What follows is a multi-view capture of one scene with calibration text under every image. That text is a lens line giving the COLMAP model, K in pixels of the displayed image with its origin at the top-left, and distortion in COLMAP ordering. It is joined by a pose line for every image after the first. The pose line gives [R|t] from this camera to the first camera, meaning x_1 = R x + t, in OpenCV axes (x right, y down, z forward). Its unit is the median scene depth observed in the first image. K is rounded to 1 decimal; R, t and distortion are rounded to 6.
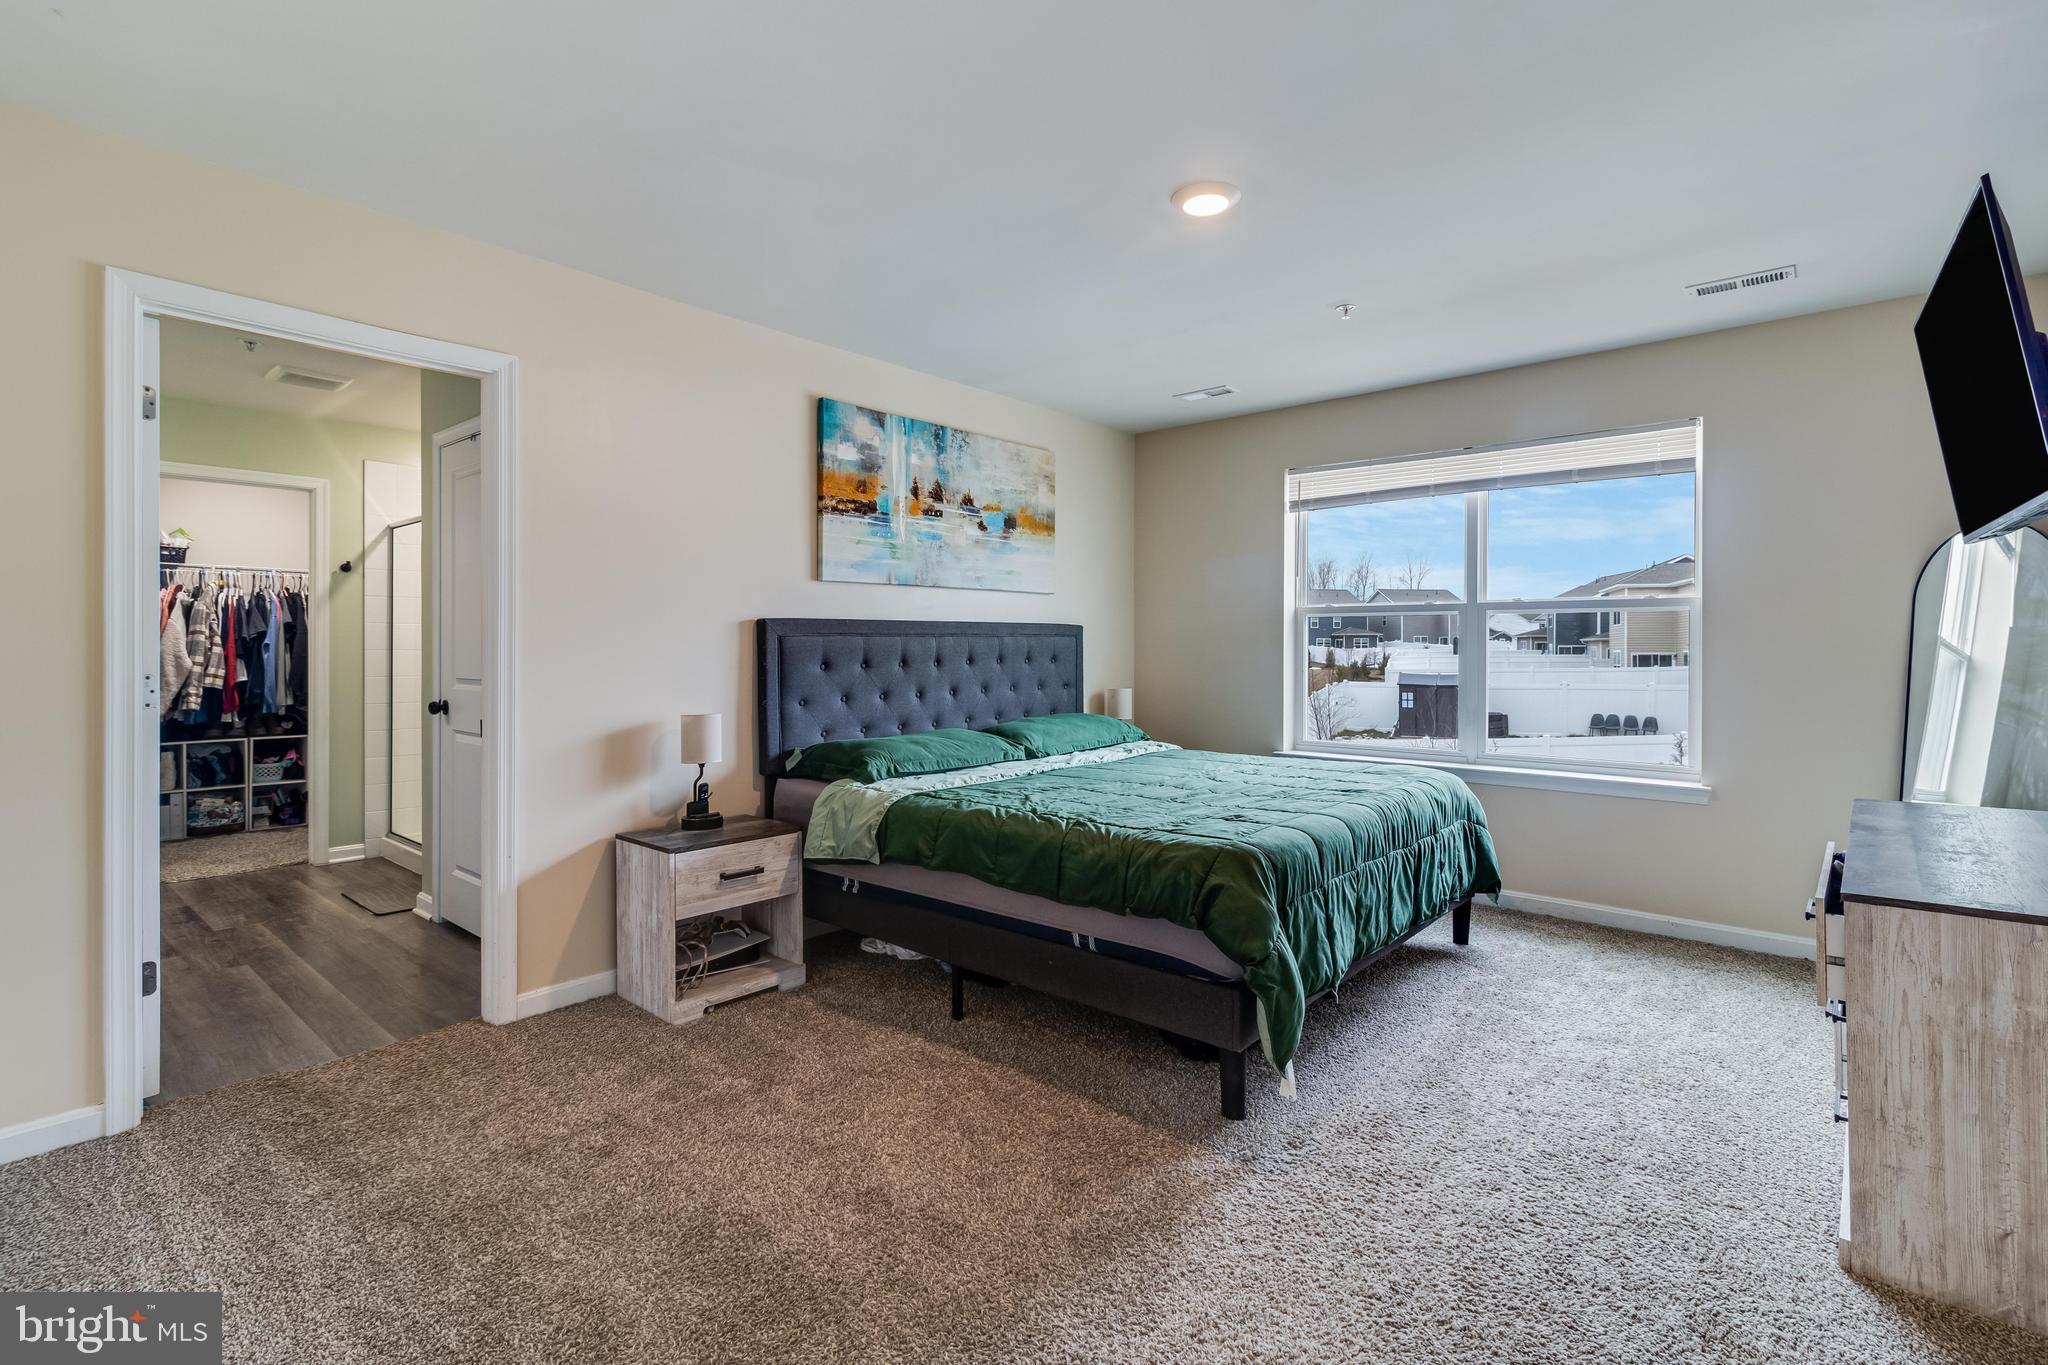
lens RADIAL K [[942.8, 0, 1028.6], [0, 942.8, 664.6], [0, 0, 1]] dist [0.001934, 0.000370]
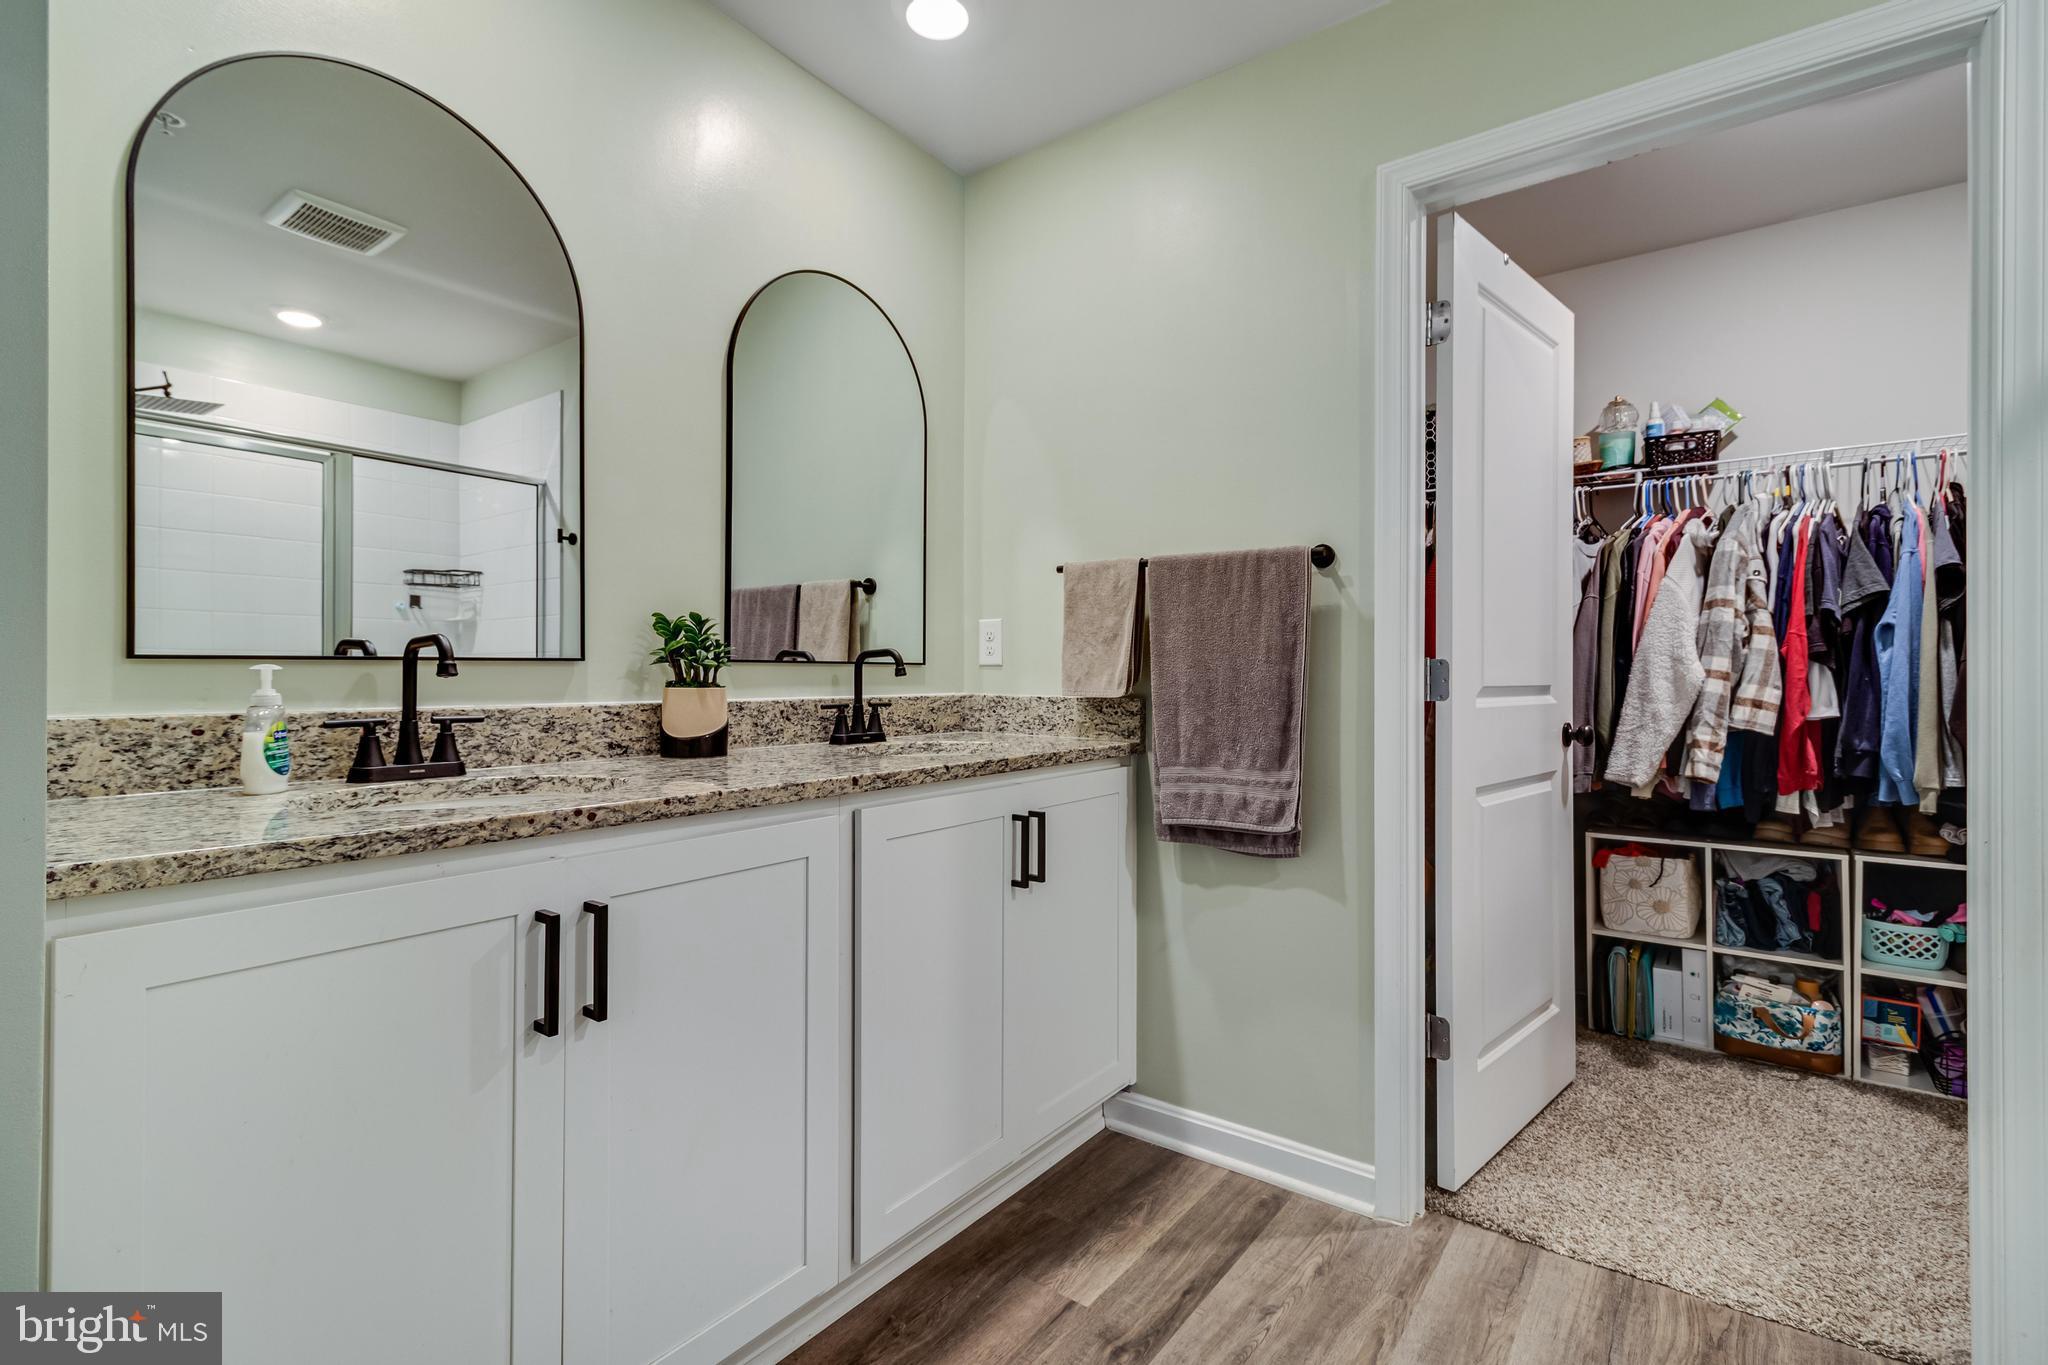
lens RADIAL K [[942.8, 0, 1028.6], [0, 942.8, 664.6], [0, 0, 1]] dist [0.001934, 0.000370]
pose [[0.071076, -0.015318, -0.997353, -0.452524], [-0.015509, 0.999744, -0.016460, 0.006406], [0.997350, 0.016638, 0.070821, 0.631743]]
